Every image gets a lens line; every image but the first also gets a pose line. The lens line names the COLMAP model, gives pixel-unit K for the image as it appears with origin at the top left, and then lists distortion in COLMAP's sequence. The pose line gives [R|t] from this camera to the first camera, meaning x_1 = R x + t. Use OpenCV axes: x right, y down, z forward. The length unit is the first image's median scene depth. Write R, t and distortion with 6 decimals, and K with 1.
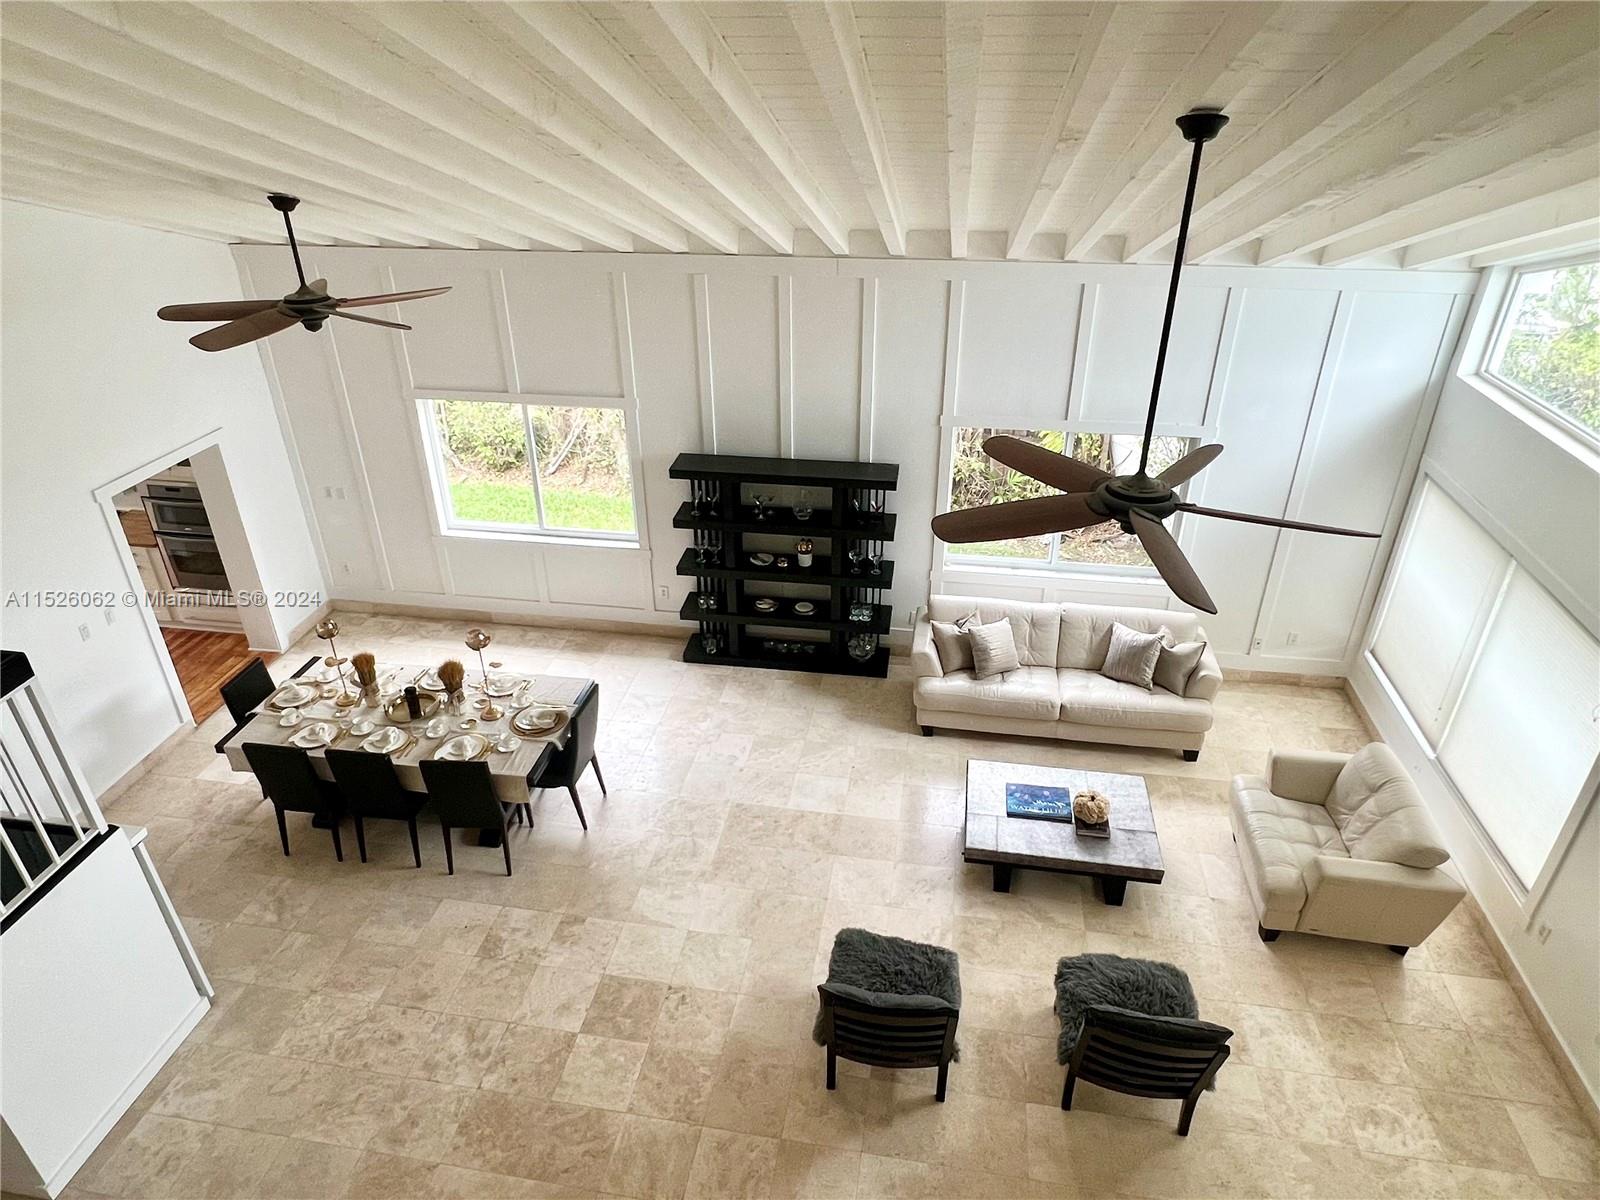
lens RADIAL K [[983.0, 0, 797.0], [0, 983.0, 608.3], [0, 0, 1]] dist [-0.001232, 0.002286]
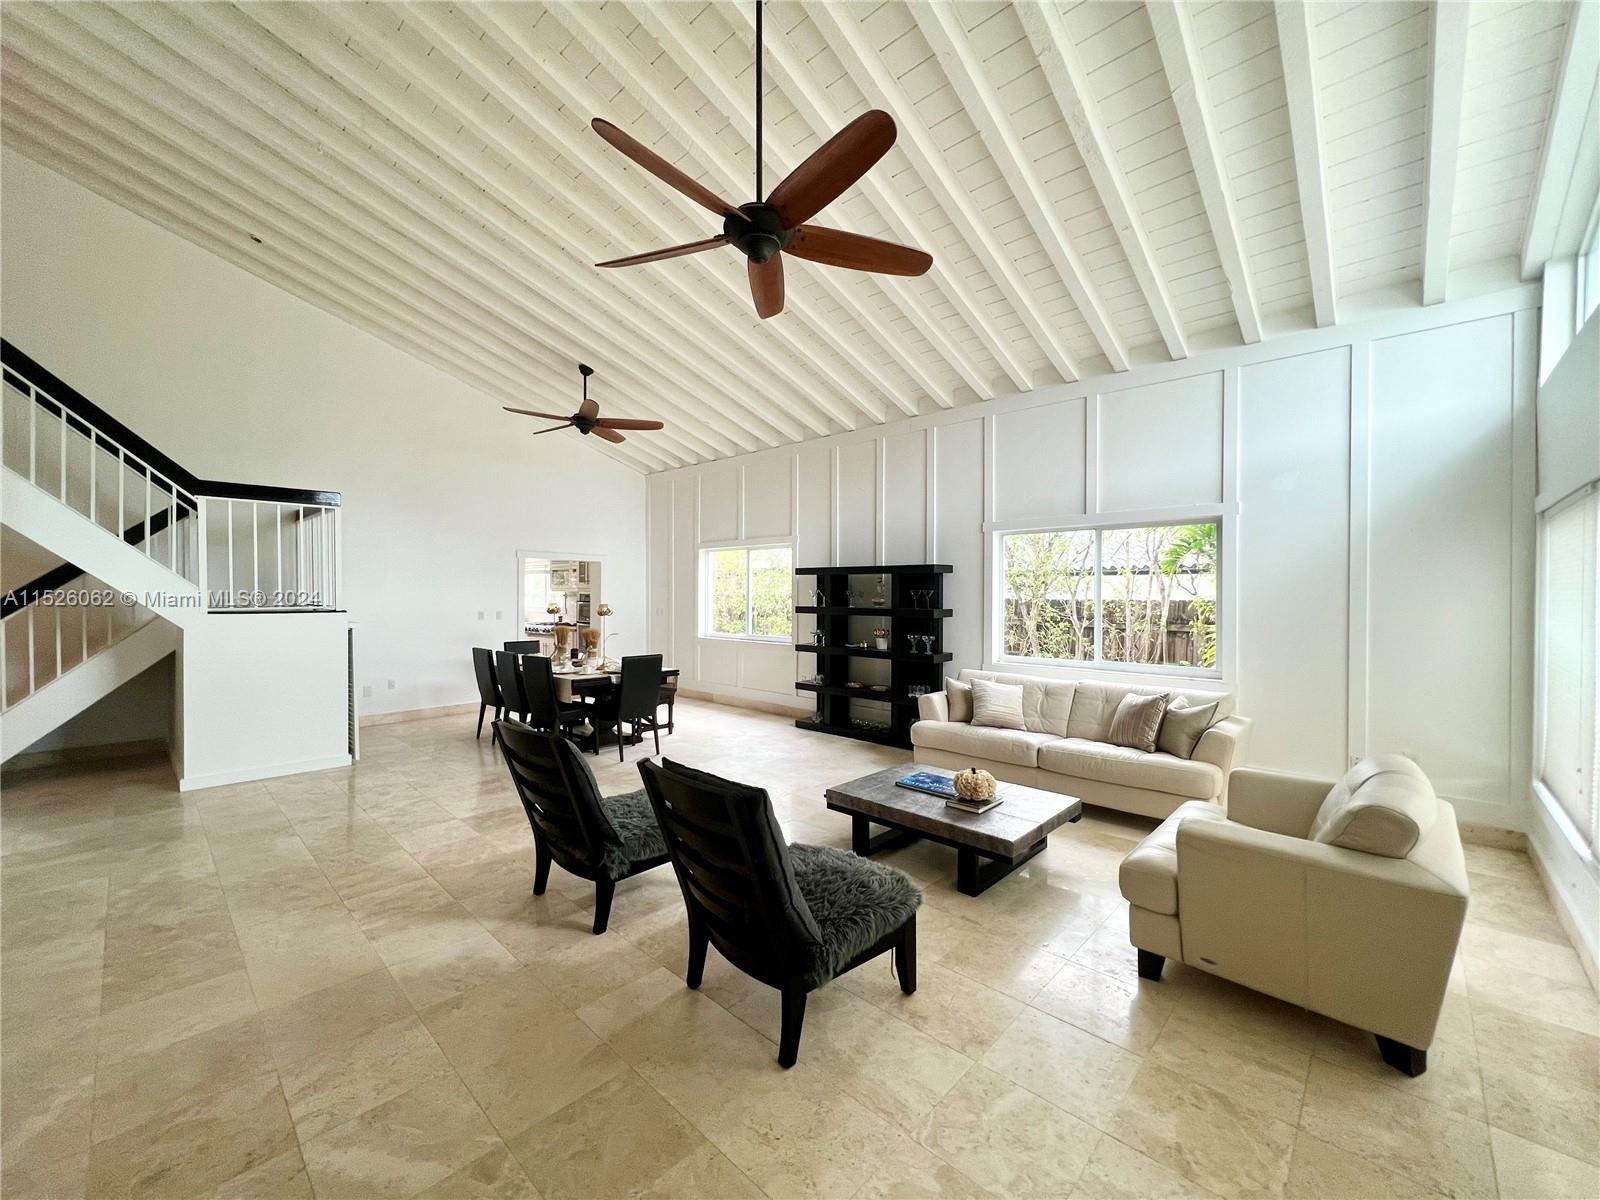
lens RADIAL K [[640.2, 0, 796.9], [0, 640.2, 599.9], [0, 0, 1]] dist [0.002738, -0.000594]
pose [[0.827593, 0.016067, -0.561098, 0.516336], [-0.285066, 0.873127, -0.395457, 0.349826], [0.483556, 0.487227, 0.727174, 0.438356]]
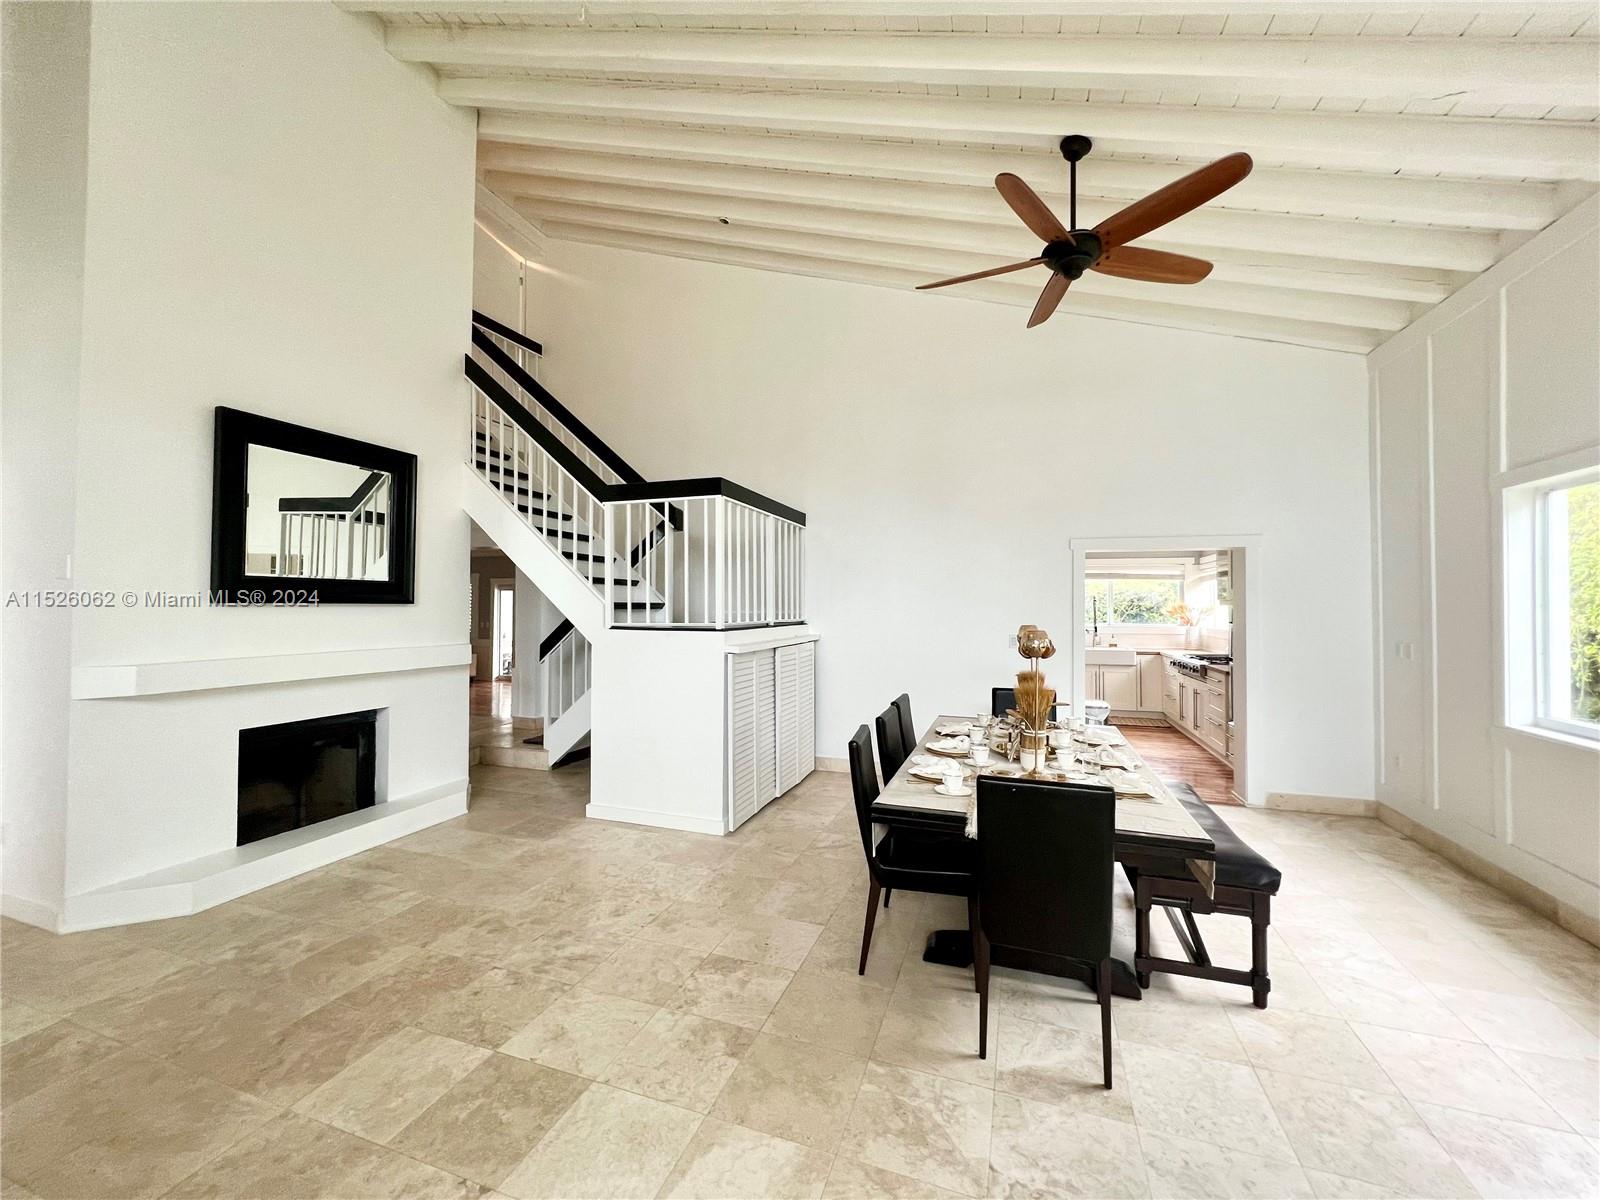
lens RADIAL K [[640.2, 0, 798.8], [0, 640.2, 597.3], [0, 0, 1]] dist [0.002738, -0.000594]
pose [[-0.170949, -0.009715, -0.985232, 0.132286], [-0.487052, 0.870066, 0.075929, 0.052529], [0.856479, 0.492840, -0.153469, 0.975526]]
